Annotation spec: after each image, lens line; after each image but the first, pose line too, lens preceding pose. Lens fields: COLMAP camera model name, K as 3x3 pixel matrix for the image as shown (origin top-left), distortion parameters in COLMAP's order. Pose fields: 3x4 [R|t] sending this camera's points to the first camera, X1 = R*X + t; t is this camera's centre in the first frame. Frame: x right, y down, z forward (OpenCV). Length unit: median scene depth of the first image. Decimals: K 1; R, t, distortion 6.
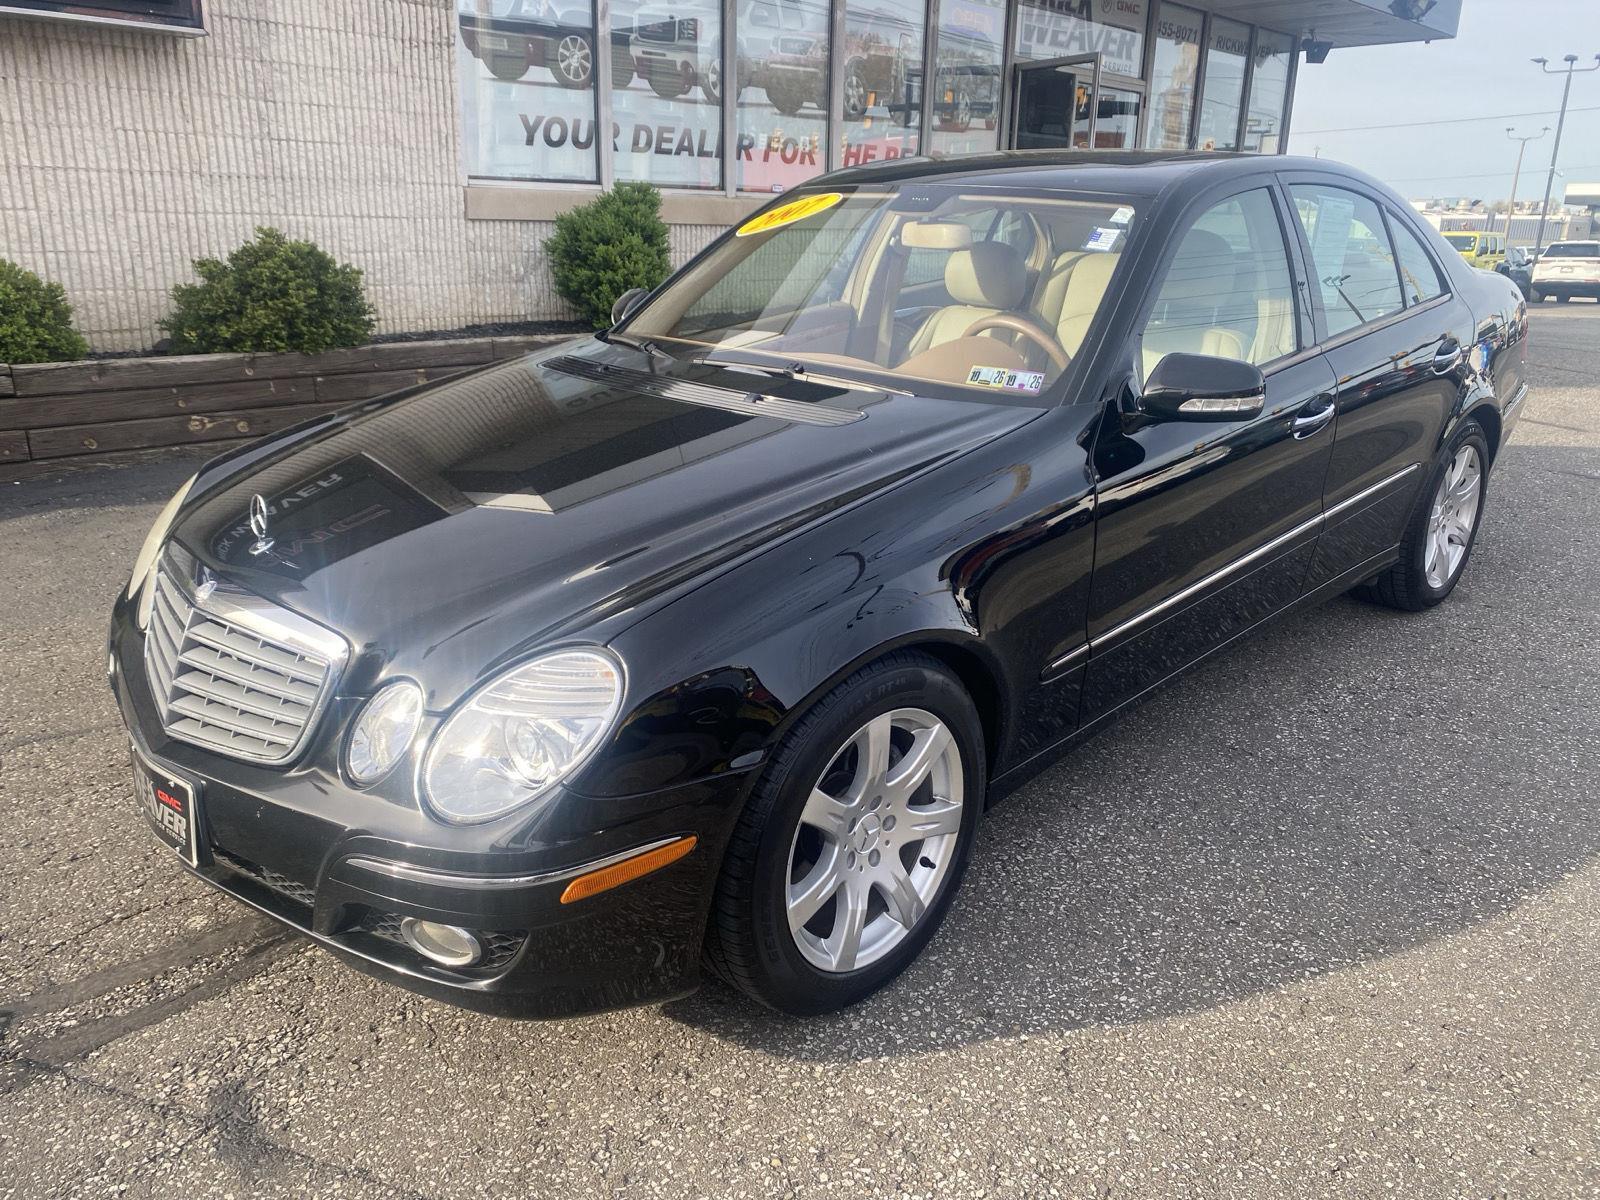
lens RADIAL K [[1221.3, 0, 792.6], [0, 1221.3, 591.6], [0, 0, 1]] dist [0.023974, -0.016614]
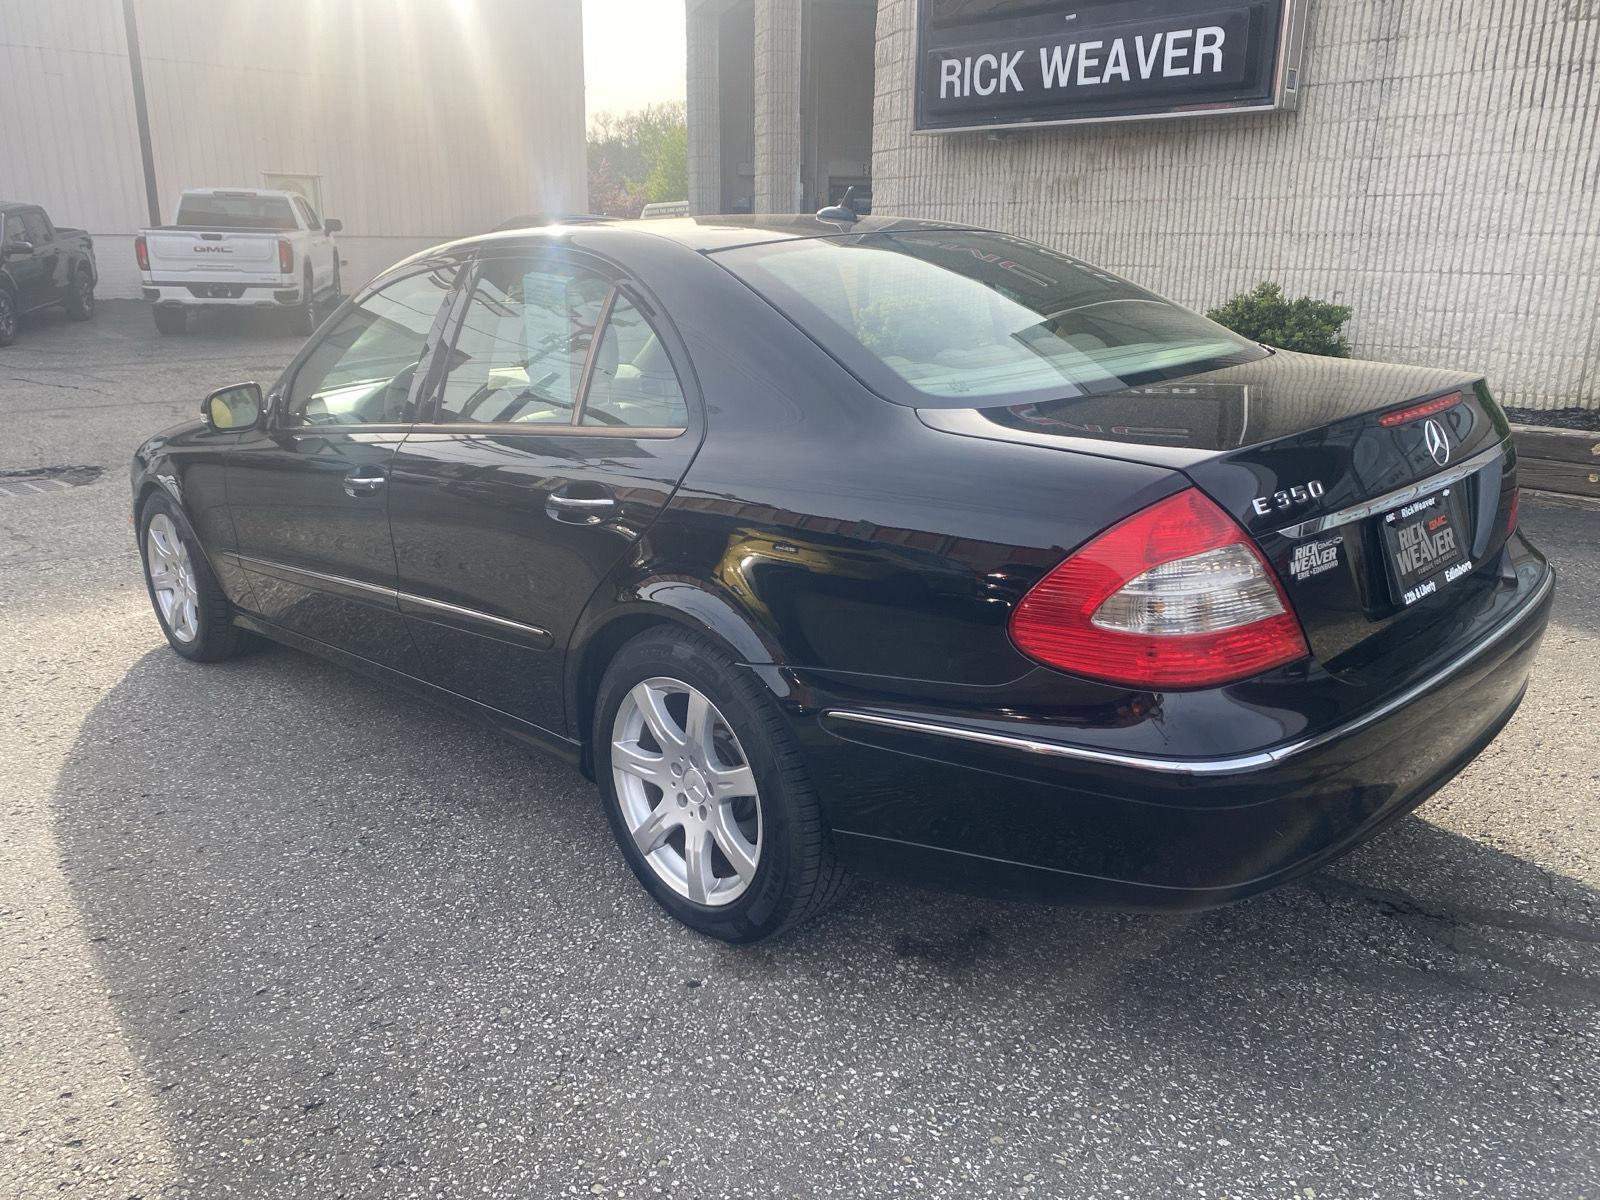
lens RADIAL K [[1221.3, 0, 776.8], [0, 1221.3, 600.6], [0, 0, 1]] dist [0.023974, -0.016614]
pose [[-0.015118, 0.269436, -0.962900, 0.659619], [-0.291691, 0.919933, 0.261992, -0.193193], [0.956393, 0.284830, 0.064684, 0.587718]]
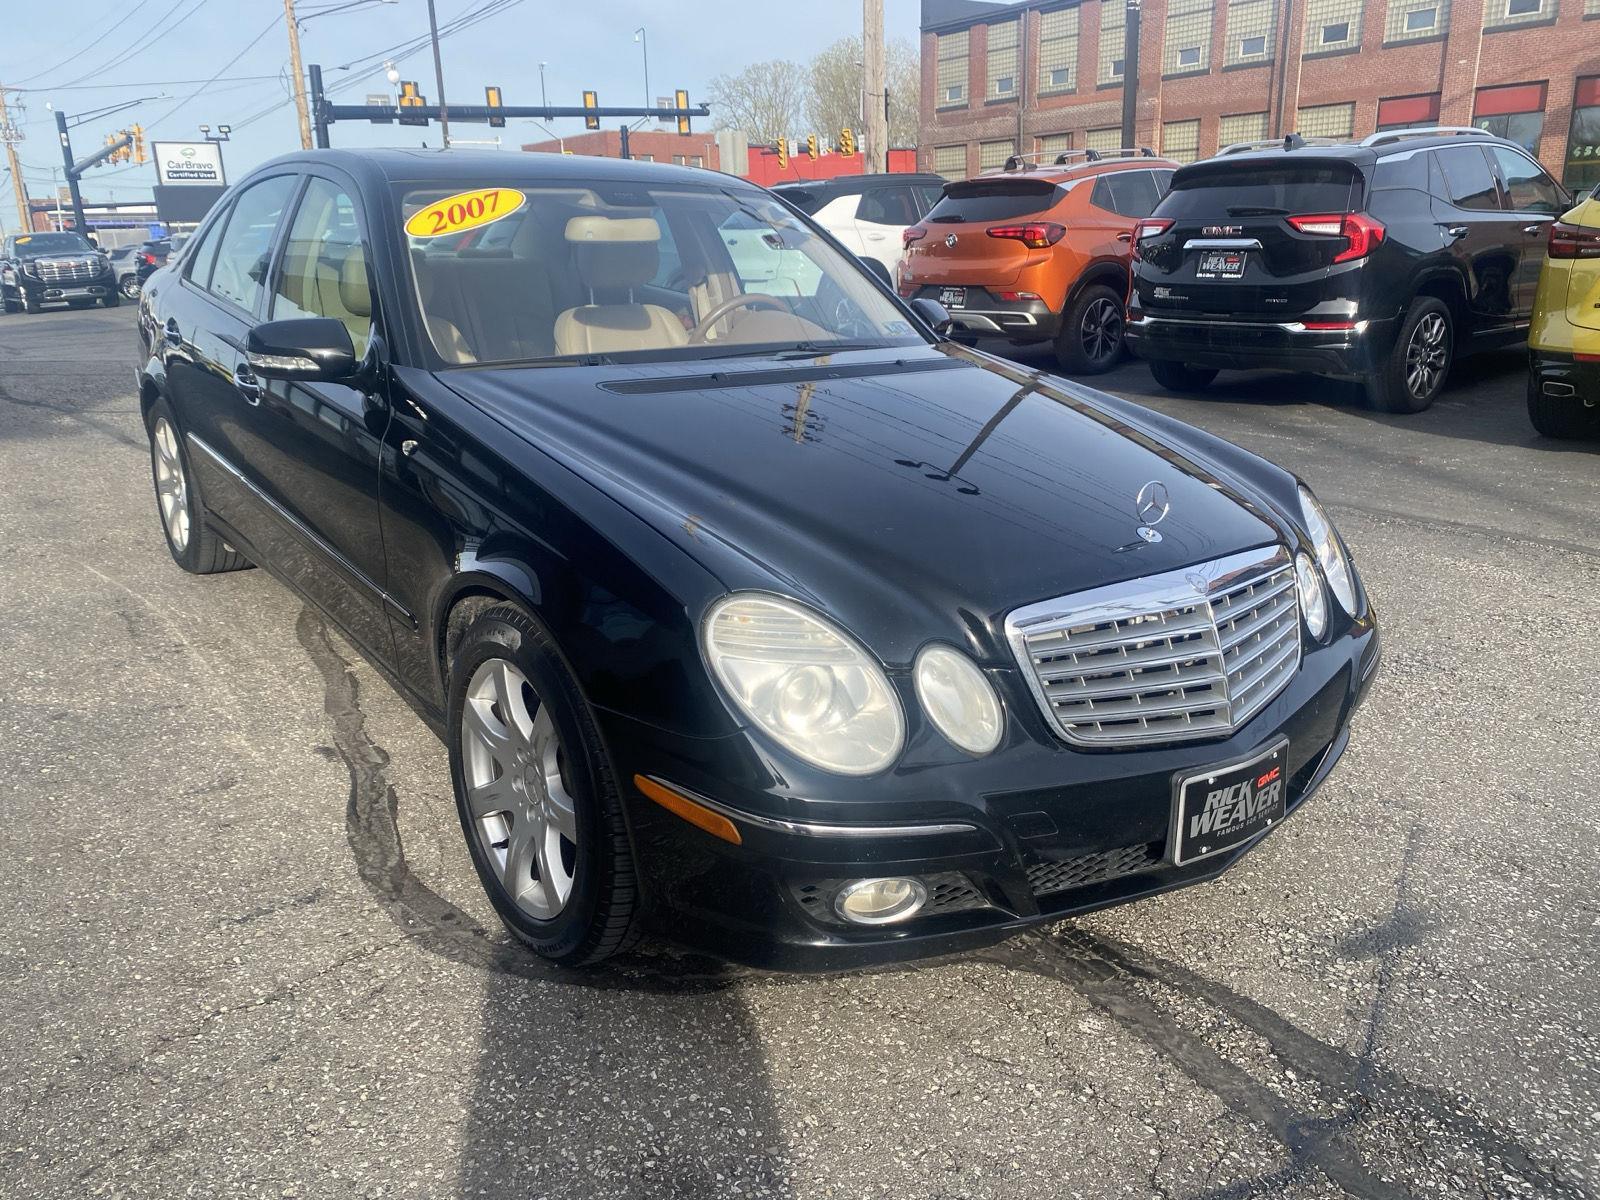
lens RADIAL K [[1221.3, 0, 791.5], [0, 1221.3, 615.4], [0, 0, 1]] dist [0.023974, -0.016614]
pose [[0.146826, -0.312918, 0.938363, -0.447588], [0.313012, 0.914593, 0.256014, -0.100821], [-0.938331, 0.256129, 0.232233, 0.335959]]
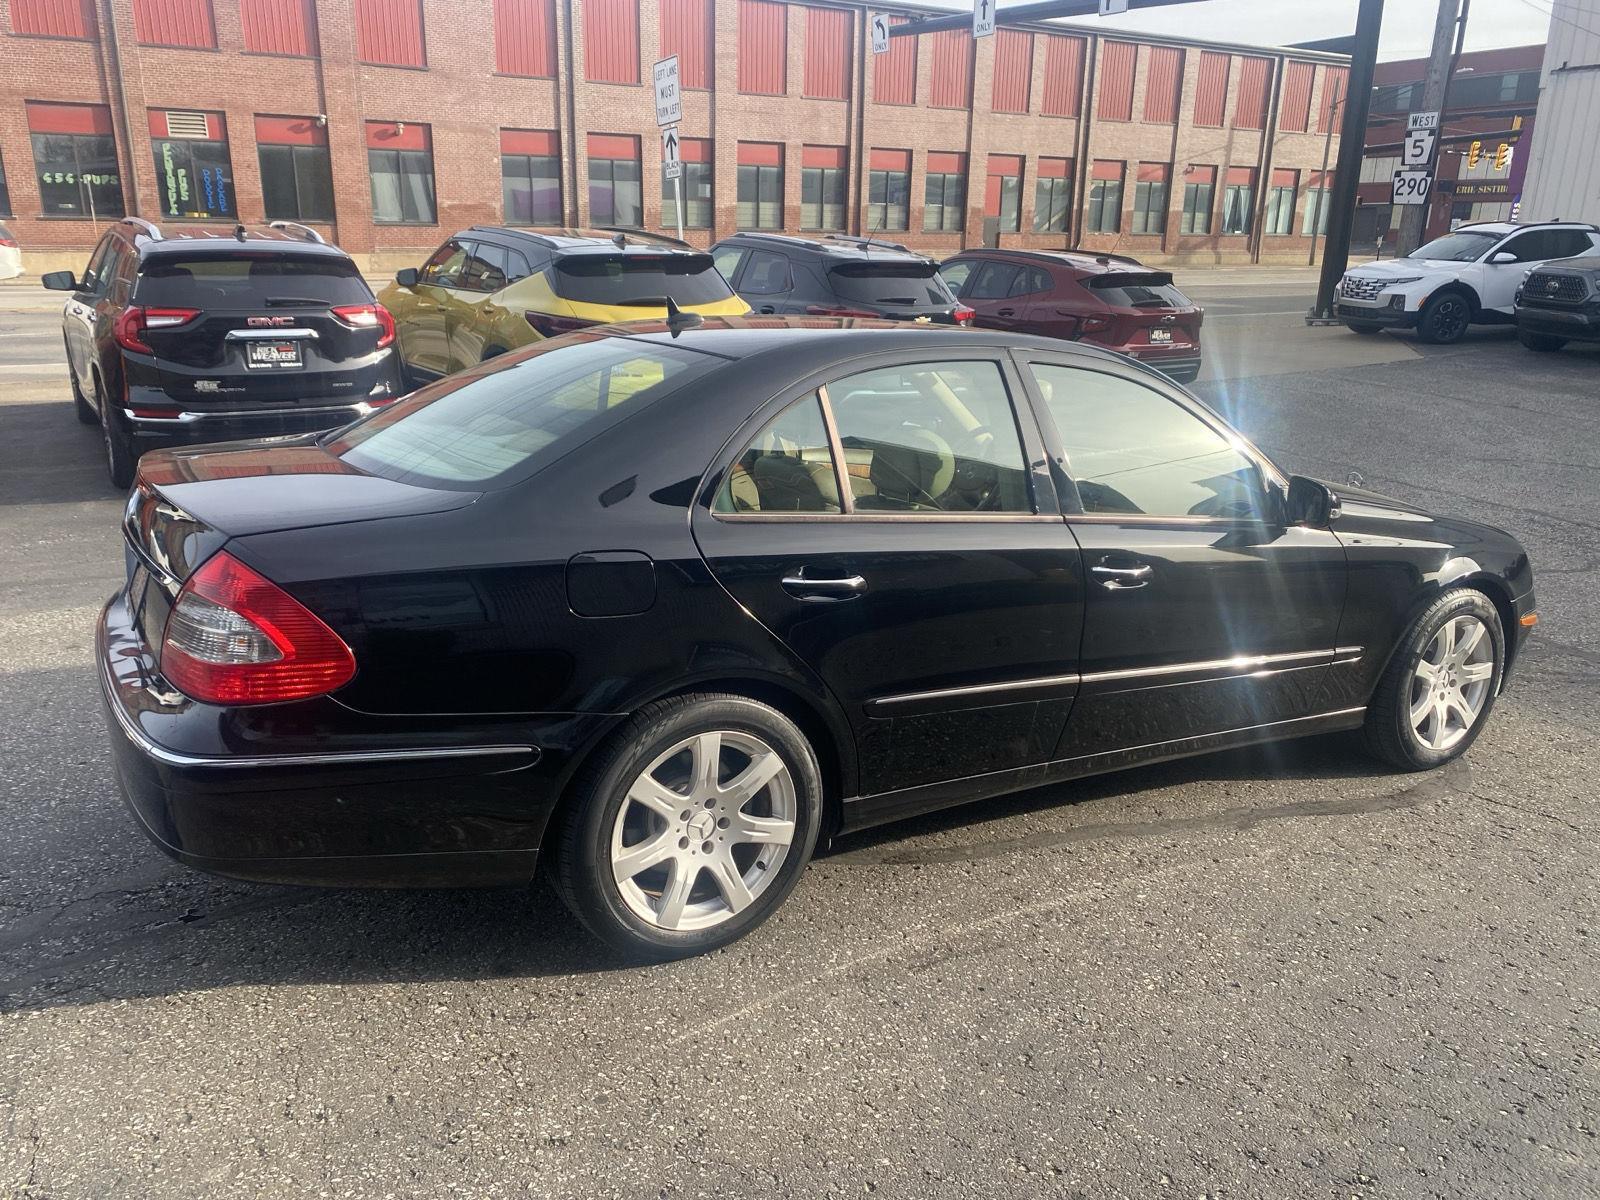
lens RADIAL K [[1221.3, 0, 787.6], [0, 1221.3, 611.5], [0, 0, 1]] dist [0.023974, -0.016614]
pose [[-0.966317, -0.103295, 0.235716, 0.018939], [0.045858, 0.832147, 0.552656, -0.390639], [-0.253237, 0.544850, -0.799381, 1.061108]]
